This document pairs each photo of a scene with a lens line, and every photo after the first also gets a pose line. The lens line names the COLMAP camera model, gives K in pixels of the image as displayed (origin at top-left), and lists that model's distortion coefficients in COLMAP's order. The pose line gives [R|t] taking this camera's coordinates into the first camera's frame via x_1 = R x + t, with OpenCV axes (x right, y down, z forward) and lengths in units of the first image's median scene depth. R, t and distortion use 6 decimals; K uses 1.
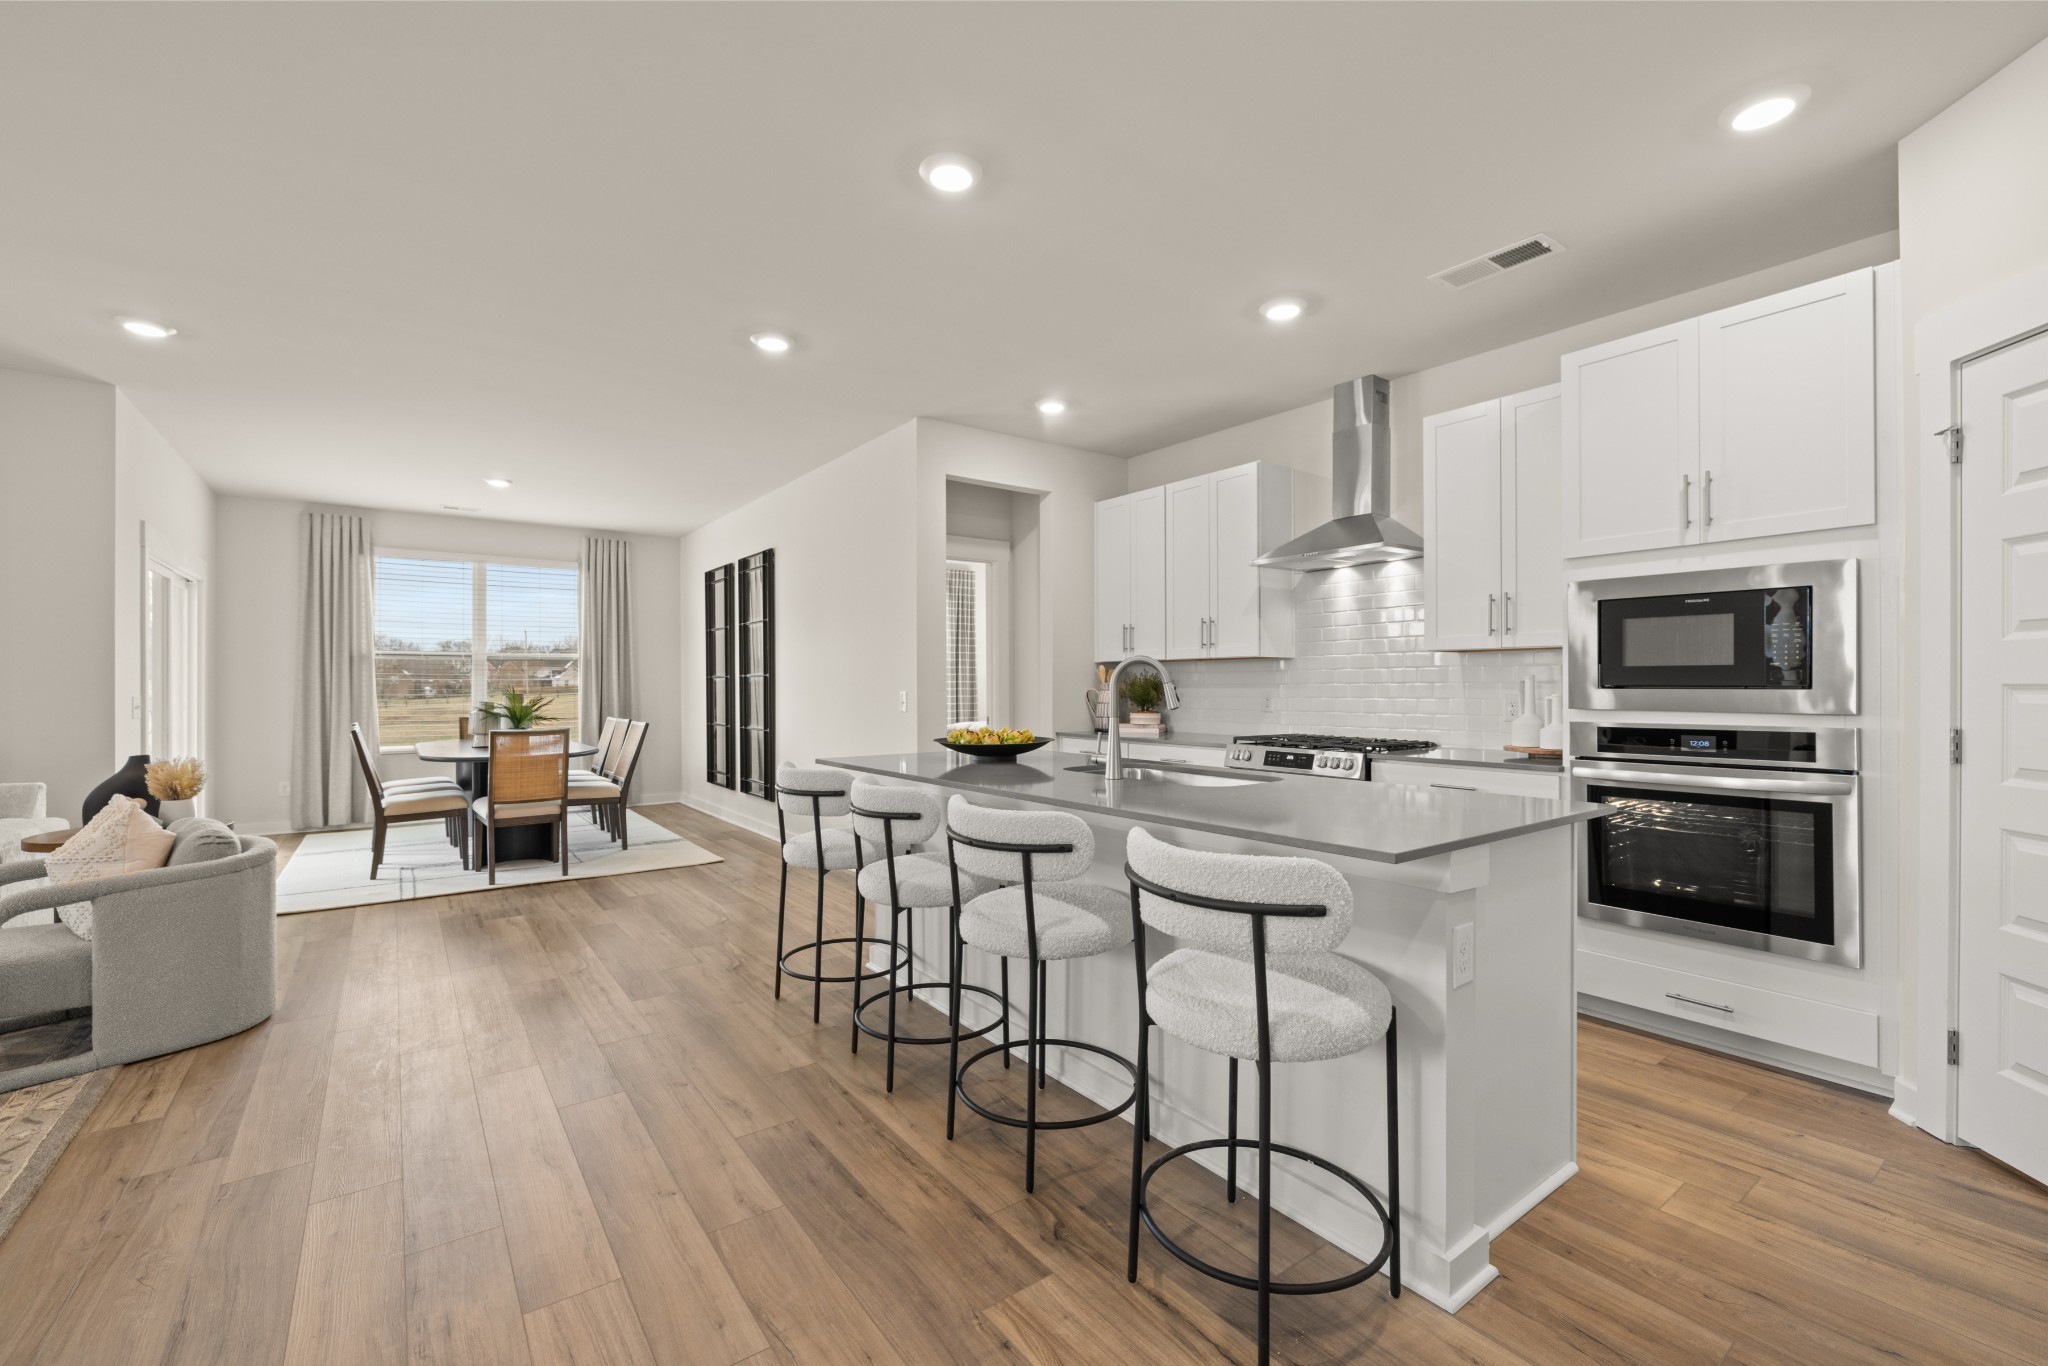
lens RADIAL K [[854.7, 0, 1026.5], [0, 854.7, 689.0], [0, 0, 1]] dist [-0.002074, 0.000145]
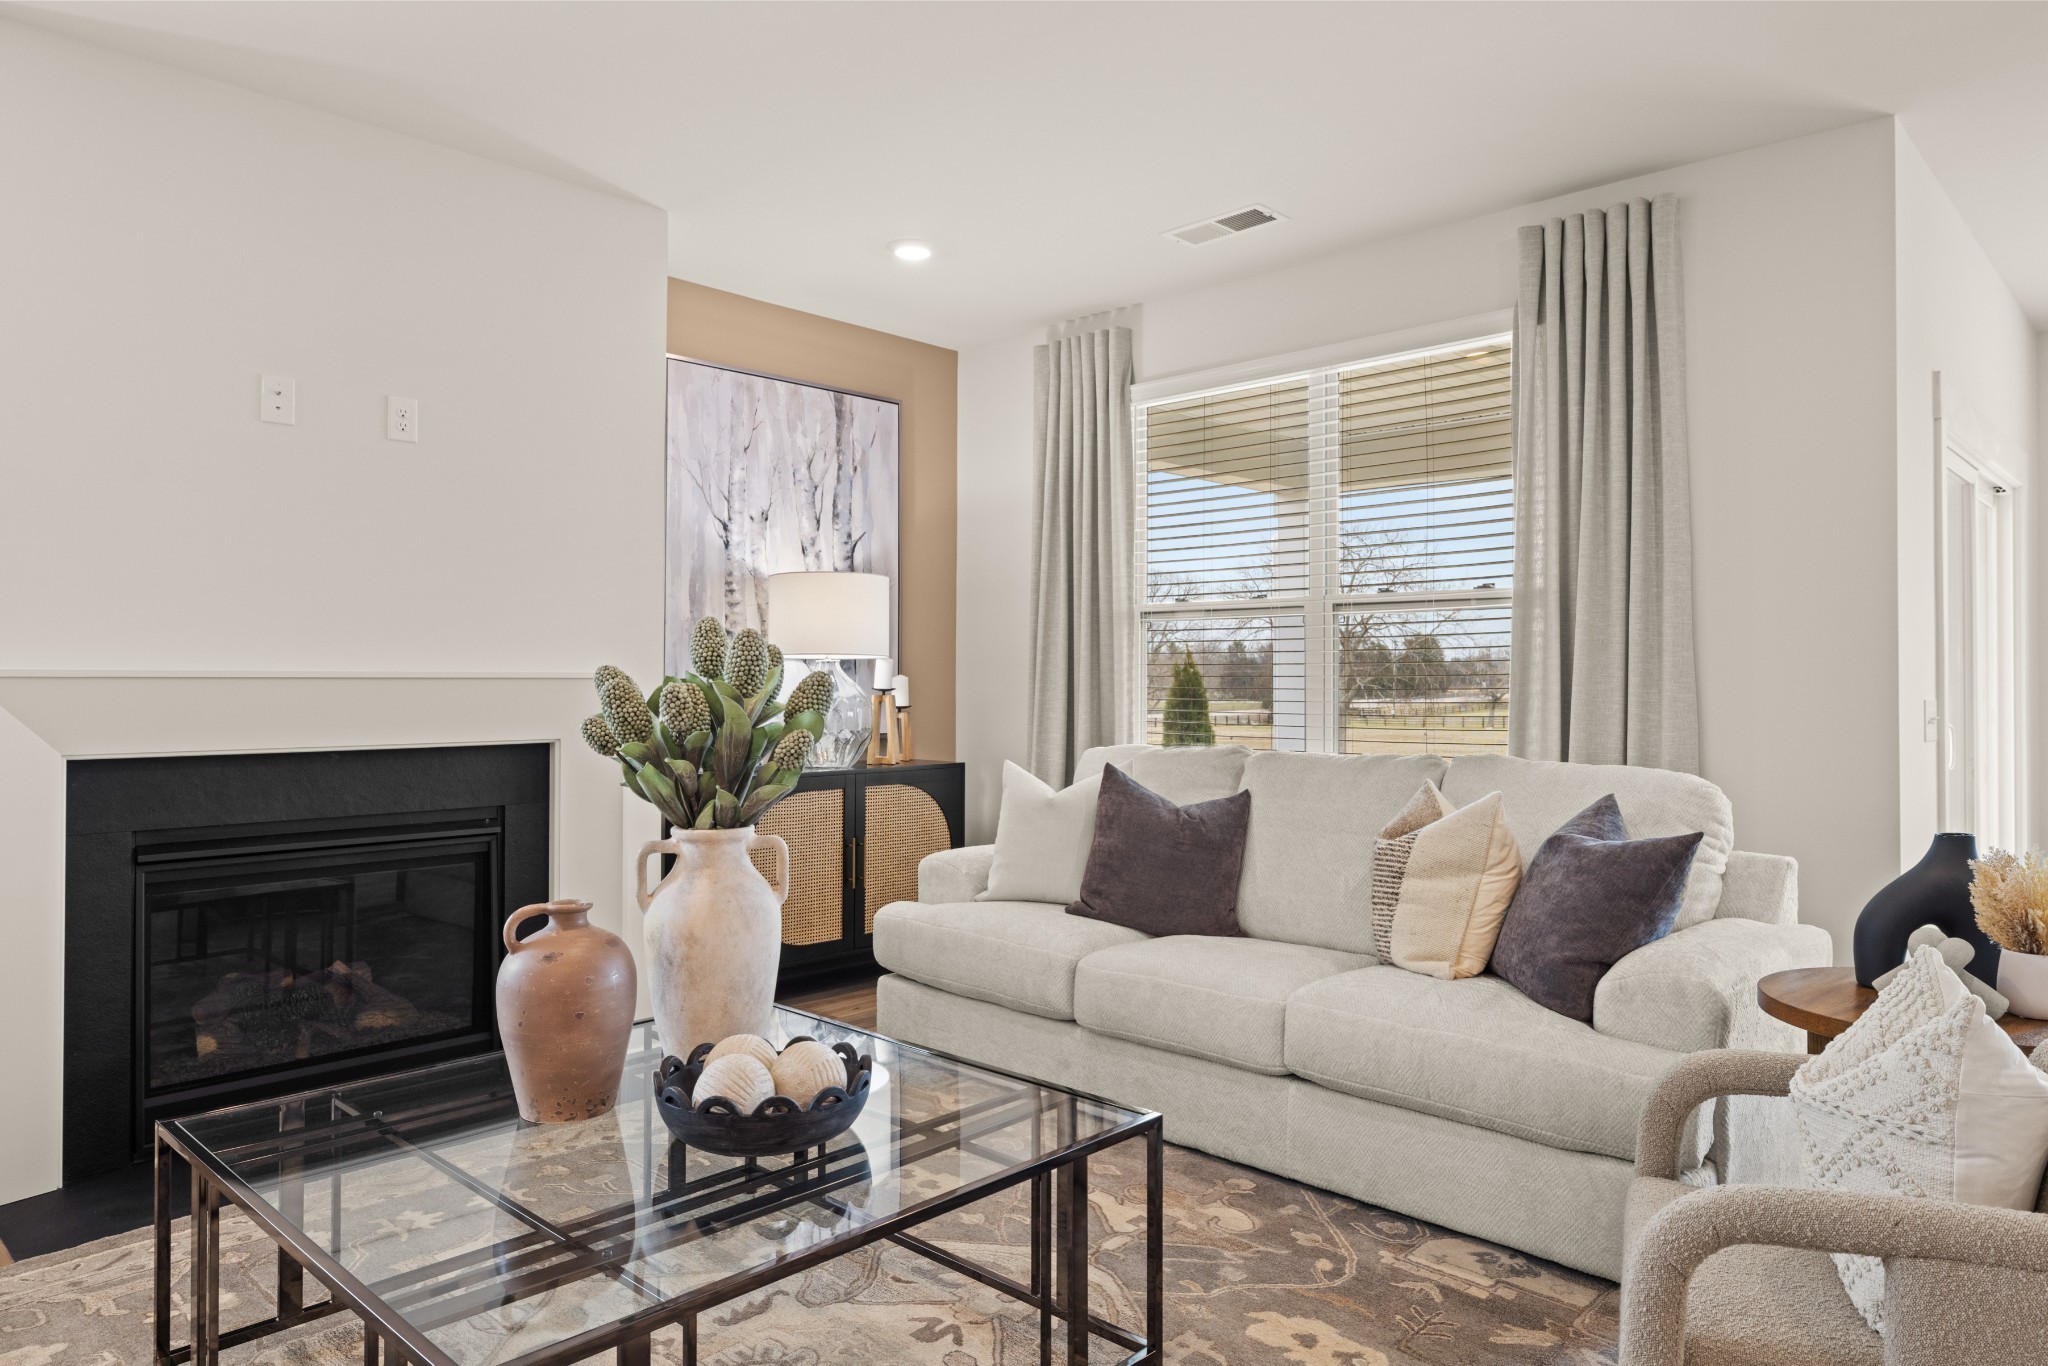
lens RADIAL K [[1306.3, 0, 1023.0], [0, 1306.3, 673.7], [0, 0, 1]] dist [0.000886, 0.002078]
pose [[0.175563, -0.007721, -0.984438, -0.416256], [-0.001104, 0.999967, -0.008040, -0.001245], [0.984468, 0.002499, 0.175549, 0.367998]]
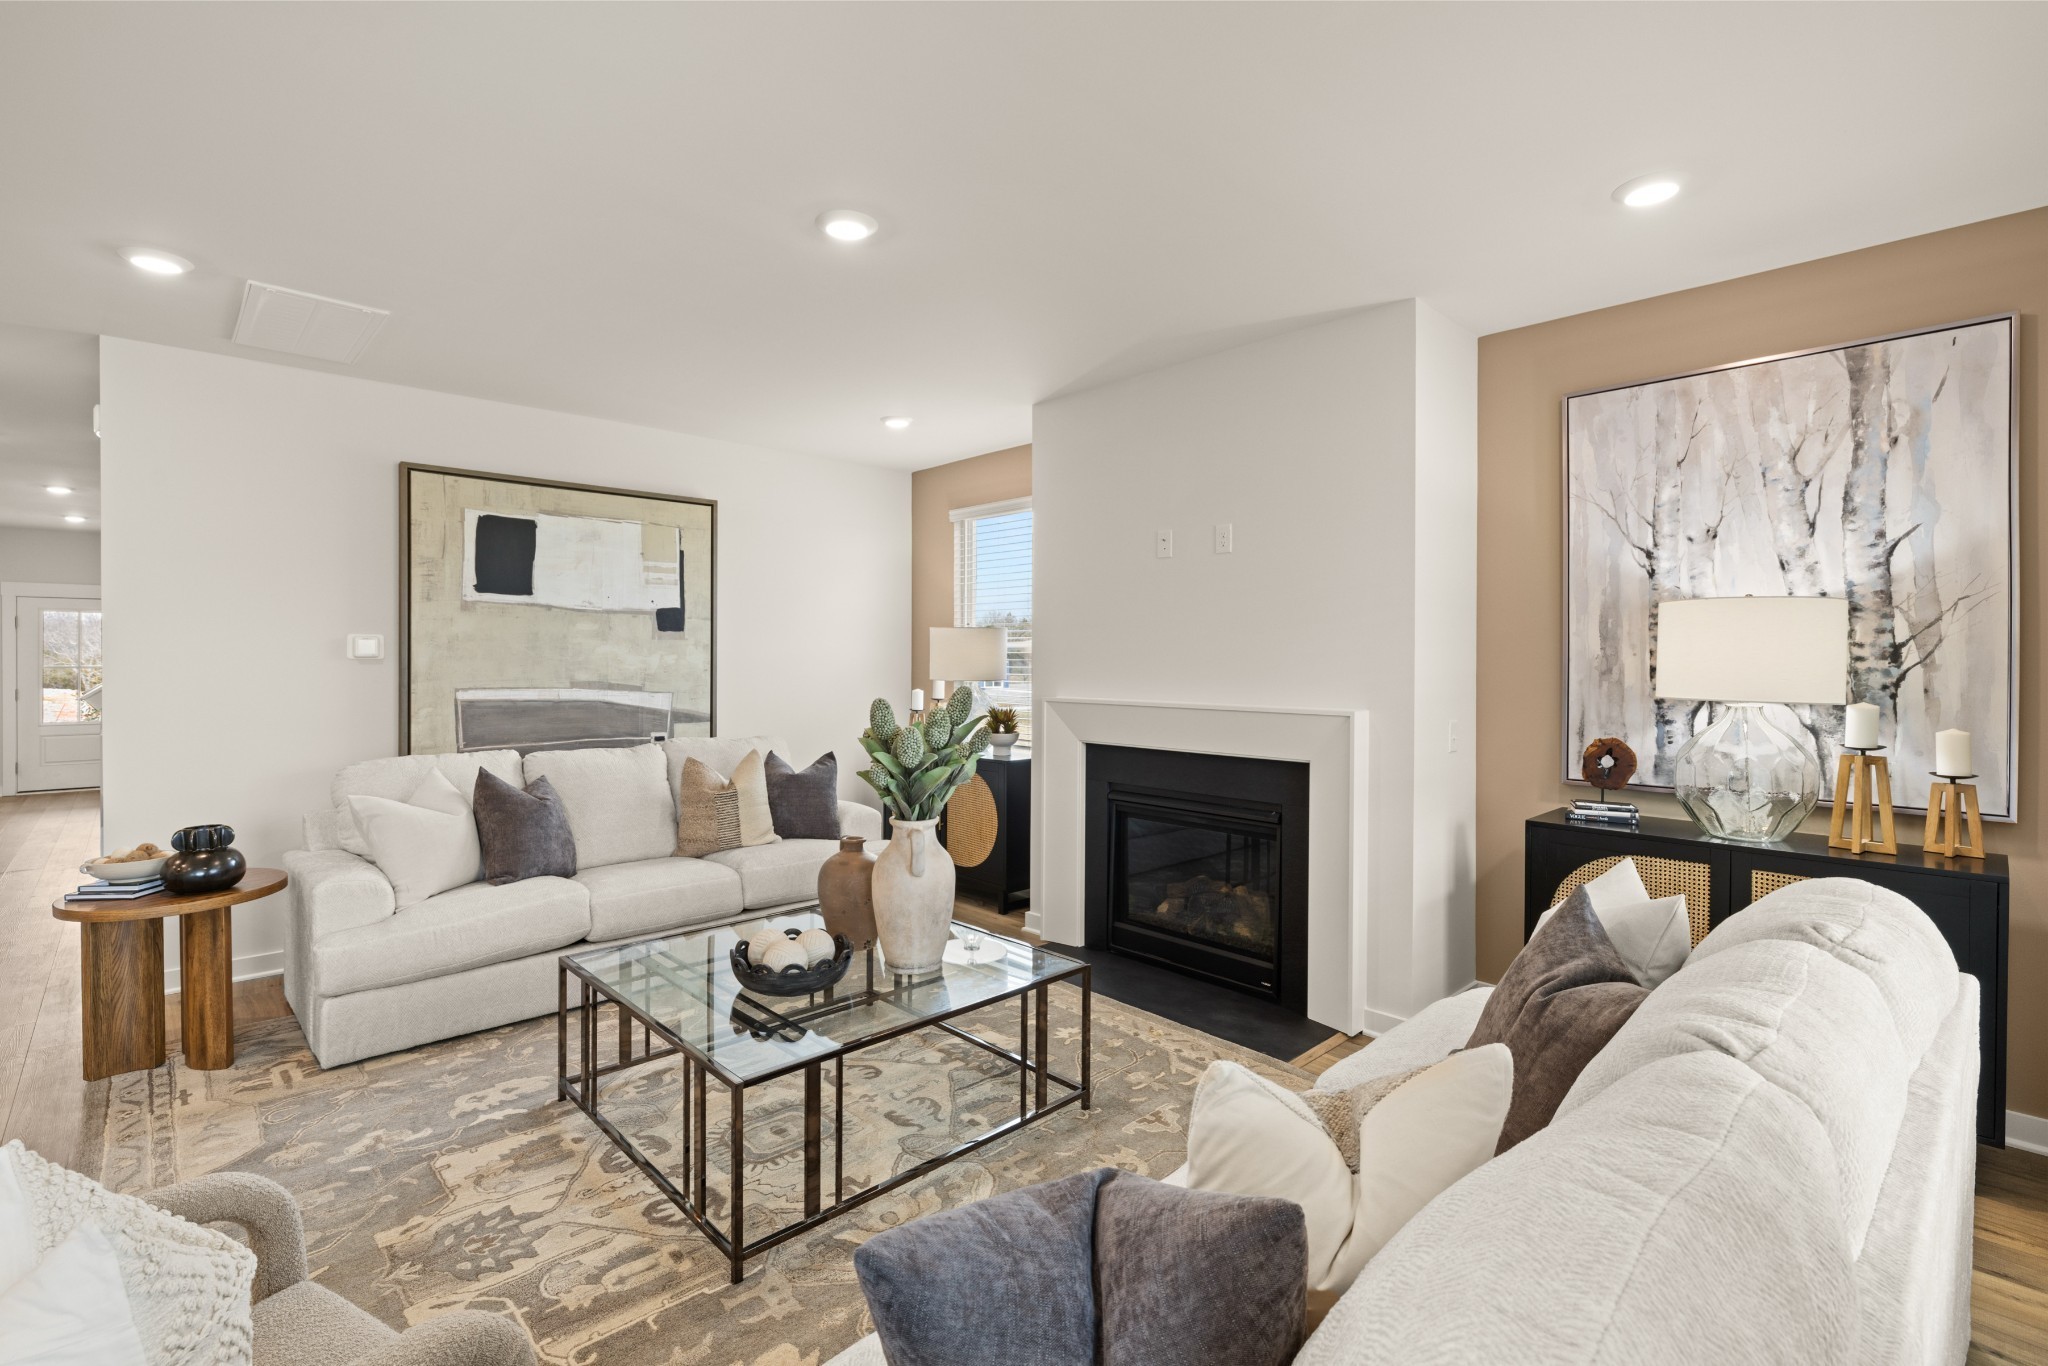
lens RADIAL K [[931.3, 0, 1022.7], [0, 931.3, 671.7], [0, 0, 1]] dist [-0.006088, -0.000037]
pose [[-0.991756, -0.005474, -0.128025, -1.004619], [-0.007252, 0.999884, 0.013429, -0.052053], [0.127936, 0.014247, -0.991680, 1.004108]]
